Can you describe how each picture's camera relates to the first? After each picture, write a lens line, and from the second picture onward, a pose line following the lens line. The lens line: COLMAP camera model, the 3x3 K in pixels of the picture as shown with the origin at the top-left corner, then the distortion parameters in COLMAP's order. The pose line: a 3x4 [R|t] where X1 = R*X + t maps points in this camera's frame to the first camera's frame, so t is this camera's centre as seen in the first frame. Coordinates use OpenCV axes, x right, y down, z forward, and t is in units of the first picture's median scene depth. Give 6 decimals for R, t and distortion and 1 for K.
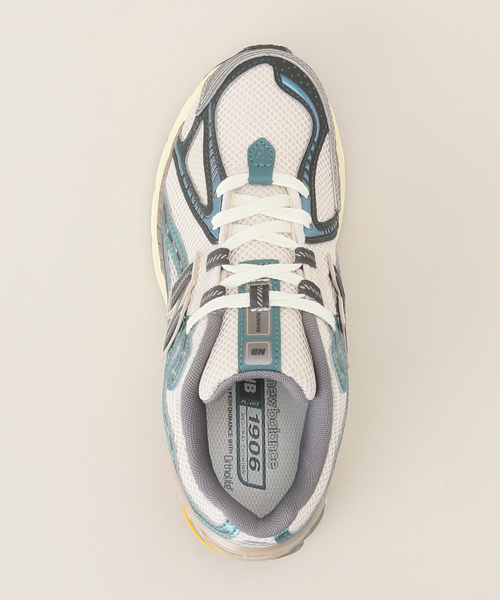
lens RADIAL K [[765.3, 0, 249.6], [0, 765.3, 300.0], [0, 0, 1]] dist [-0.005052, 0.000000]
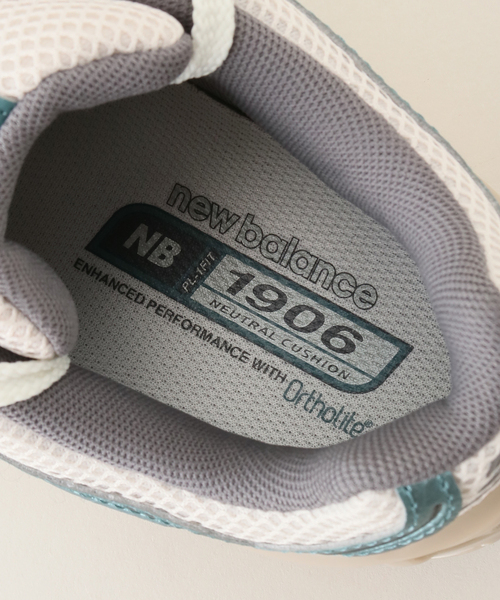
lens RADIAL K [[931.0, 0, 250.3], [0, 931.0, 299.6], [0, 0, 1]] dist [0.025746, 0.000000]
pose [[0.489697, -0.871110, -0.036925, 0.018793], [0.870936, 0.490704, -0.026069, 0.177213], [0.040829, -0.019394, 0.998978, 0.532389]]
